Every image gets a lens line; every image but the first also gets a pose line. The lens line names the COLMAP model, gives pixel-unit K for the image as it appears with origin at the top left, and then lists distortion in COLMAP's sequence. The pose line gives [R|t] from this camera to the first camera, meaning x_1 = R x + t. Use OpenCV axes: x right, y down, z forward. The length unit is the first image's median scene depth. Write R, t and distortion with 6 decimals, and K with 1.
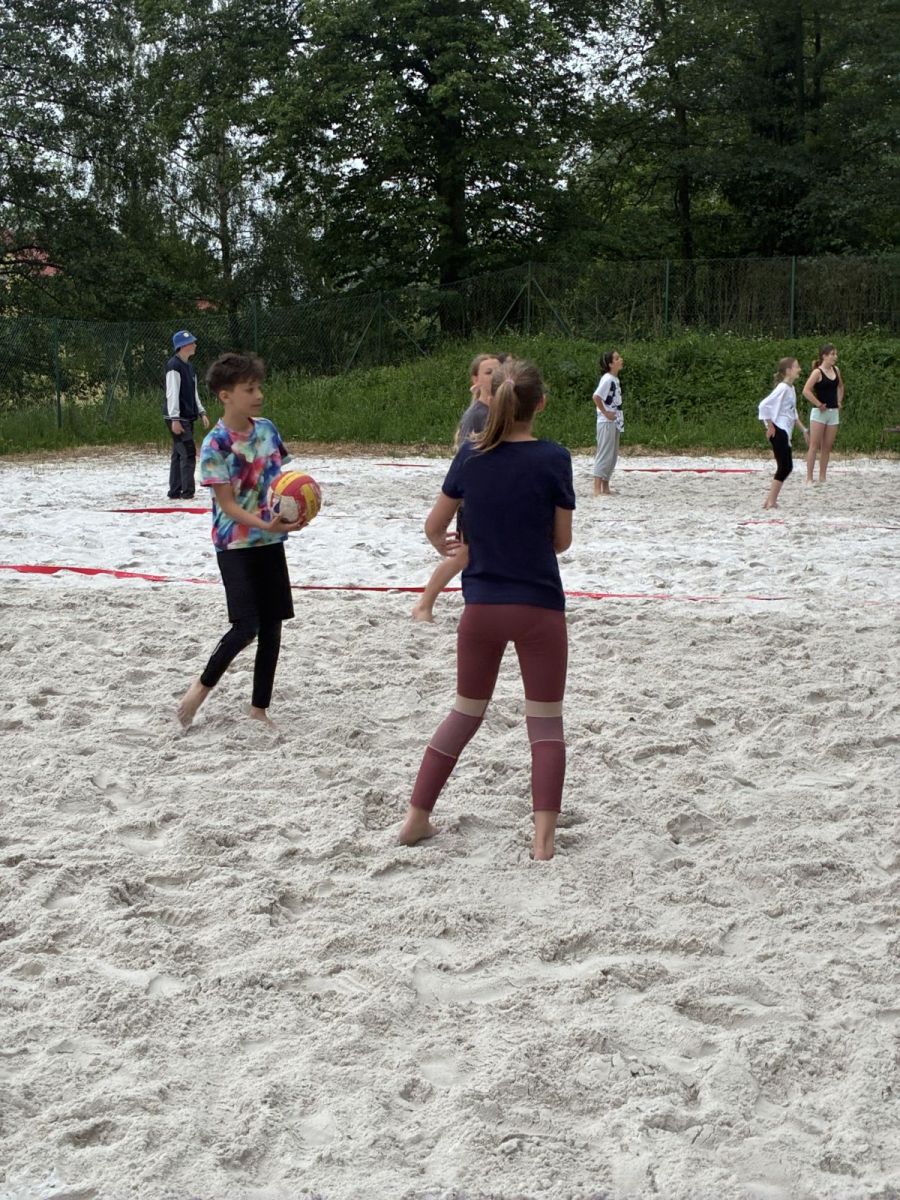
lens RADIAL K [[1801.0, 0, 450.2], [0, 1801.0, 575.8], [0, 0, 1]] dist [0.206169, -1.005566]
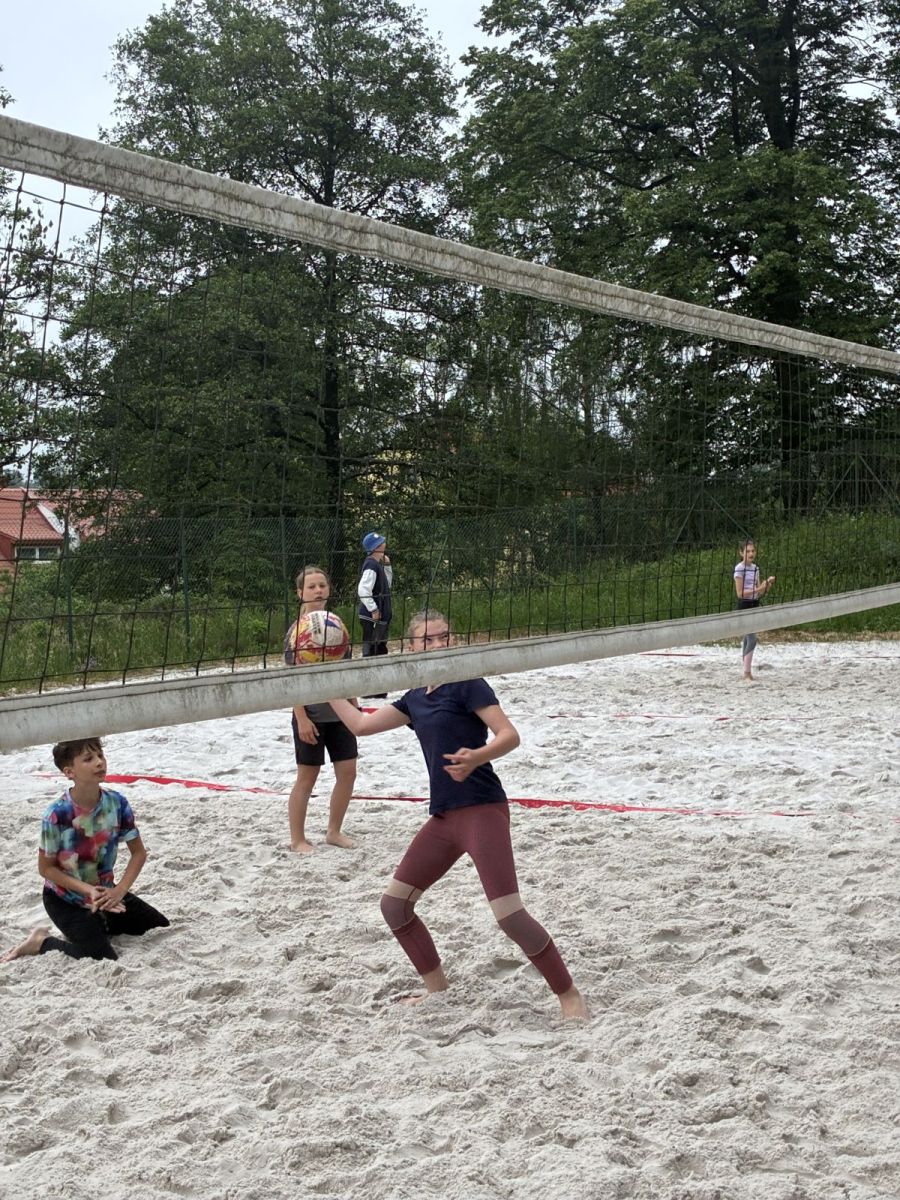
lens RADIAL K [[1797.9, 0, 499.6], [0, 1797.9, 598.0], [0, 0, 1]] dist [0.203282, -1.016598]
pose [[0.968238, -0.023276, -0.248944, 0.185624], [0.002418, 0.996482, -0.083768, -0.014678], [0.250018, 0.080506, 0.964888, 0.036944]]
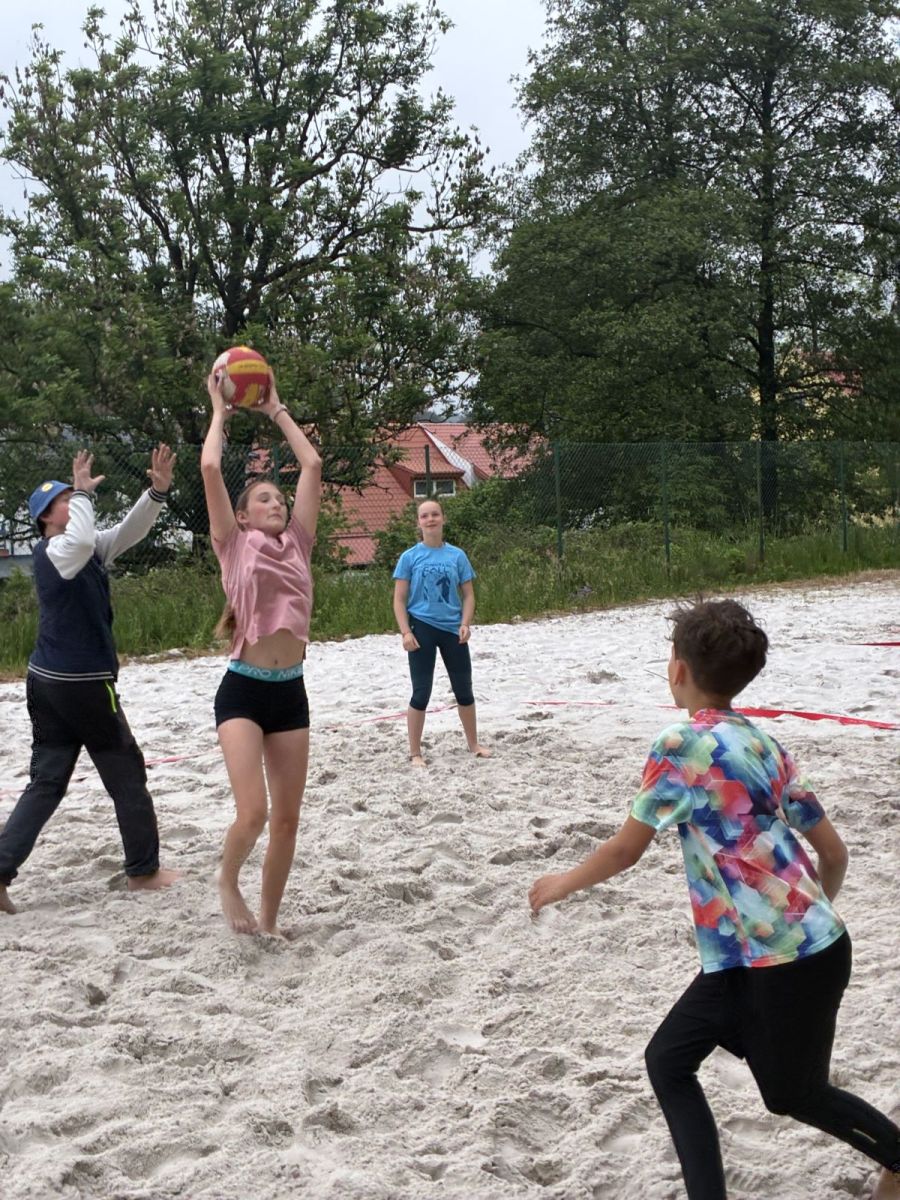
lens RADIAL K [[1788.6, 0, 449.5], [0, 1788.6, 560.2], [0, 0, 1]] dist [0.256235, -1.108680]
pose [[0.898561, -0.019080, -0.438434, 0.033425], [-0.012108, 0.997596, -0.068229, -0.012966], [0.438681, 0.066617, 0.896170, 0.055524]]
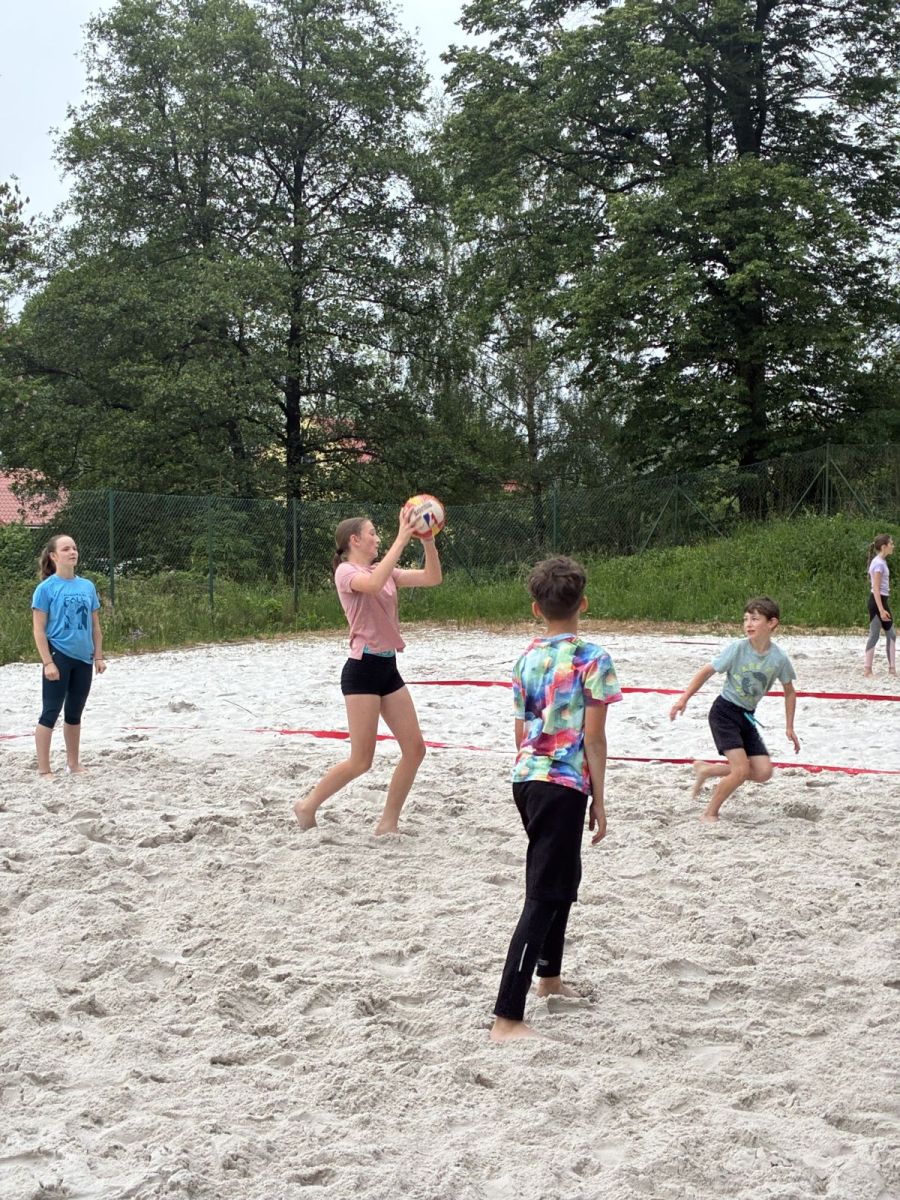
lens RADIAL K [[1816.8, 0, 434.8], [0, 1816.8, 596.5], [0, 0, 1]] dist [0.213816, -1.026514]
pose [[0.983533, 0.005480, -0.180646, 0.024895], [-0.021058, 0.996207, -0.084431, 0.003557], [0.179498, 0.086845, 0.979918, -0.057736]]
